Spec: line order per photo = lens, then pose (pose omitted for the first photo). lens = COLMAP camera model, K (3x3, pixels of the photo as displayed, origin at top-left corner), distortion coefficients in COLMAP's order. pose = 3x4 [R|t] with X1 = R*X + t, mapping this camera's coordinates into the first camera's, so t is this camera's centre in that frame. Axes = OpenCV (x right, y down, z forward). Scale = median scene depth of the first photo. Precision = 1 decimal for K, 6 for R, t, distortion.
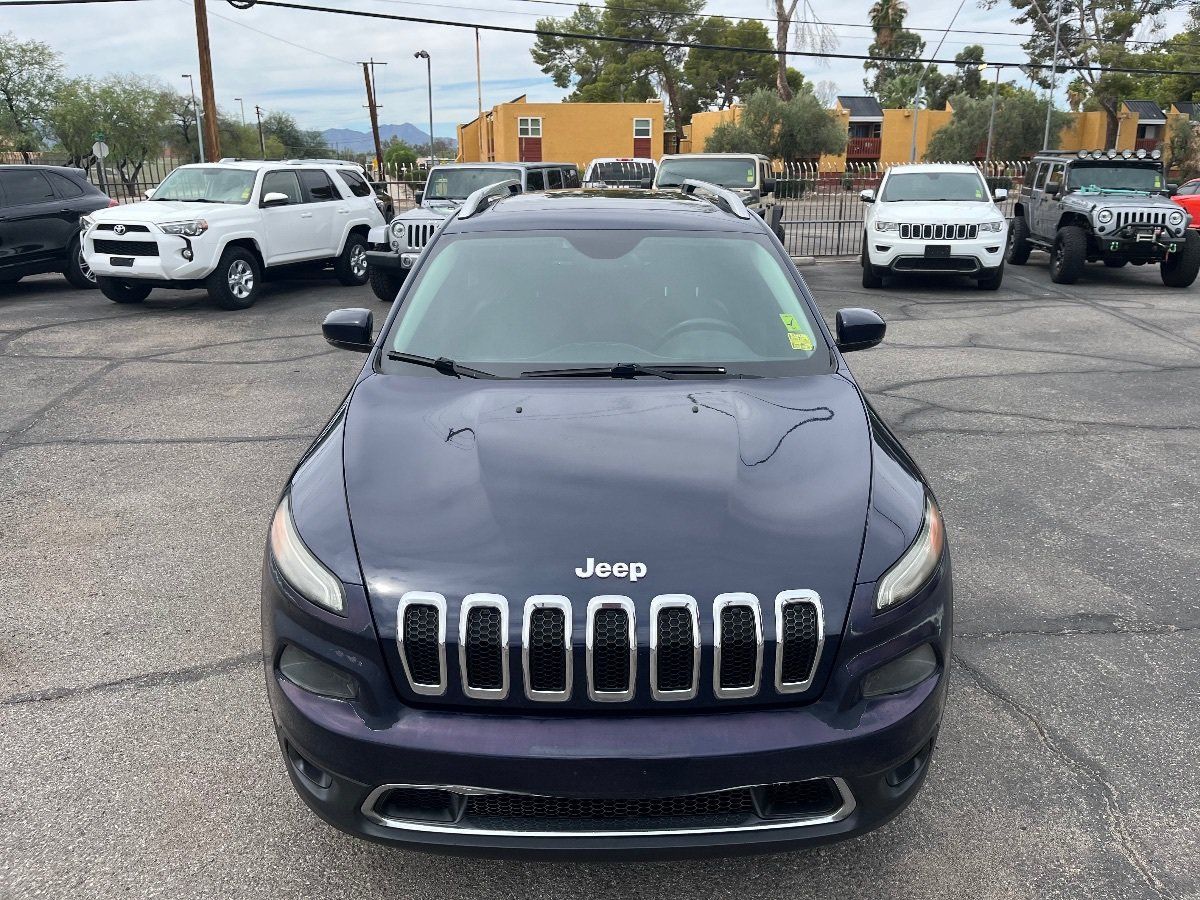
lens RADIAL K [[920.7, 0, 612.4], [0, 920.7, 448.6], [0, 0, 1]] dist [0.070977, -0.107426]
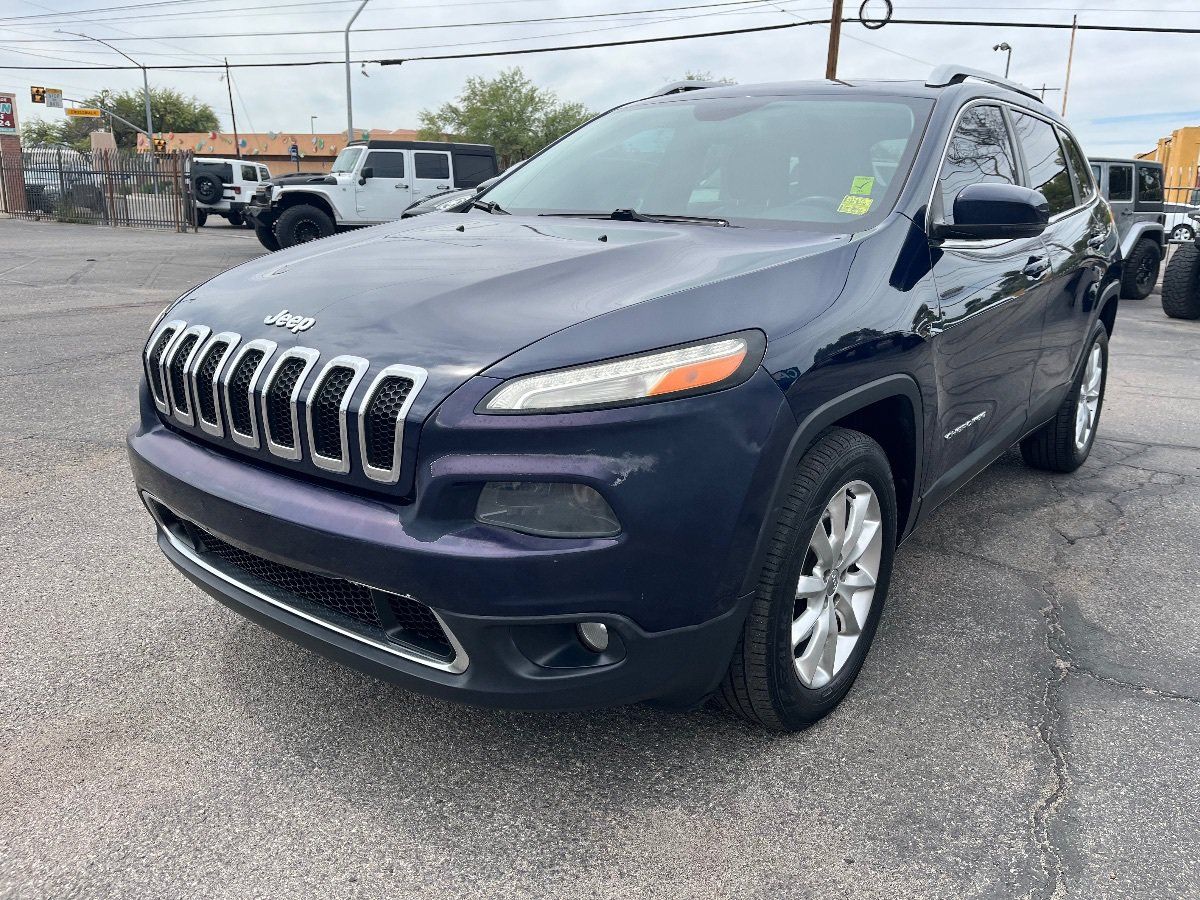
lens RADIAL K [[915.9, 0, 626.5], [0, 915.9, 447.3], [0, 0, 1]] dist [0.079738, -0.113397]
pose [[0.791945, 0.181025, -0.583140, 0.164297], [-0.202625, 0.978836, 0.028684, 0.030822], [0.575991, 0.095442, 0.811865, 0.082837]]
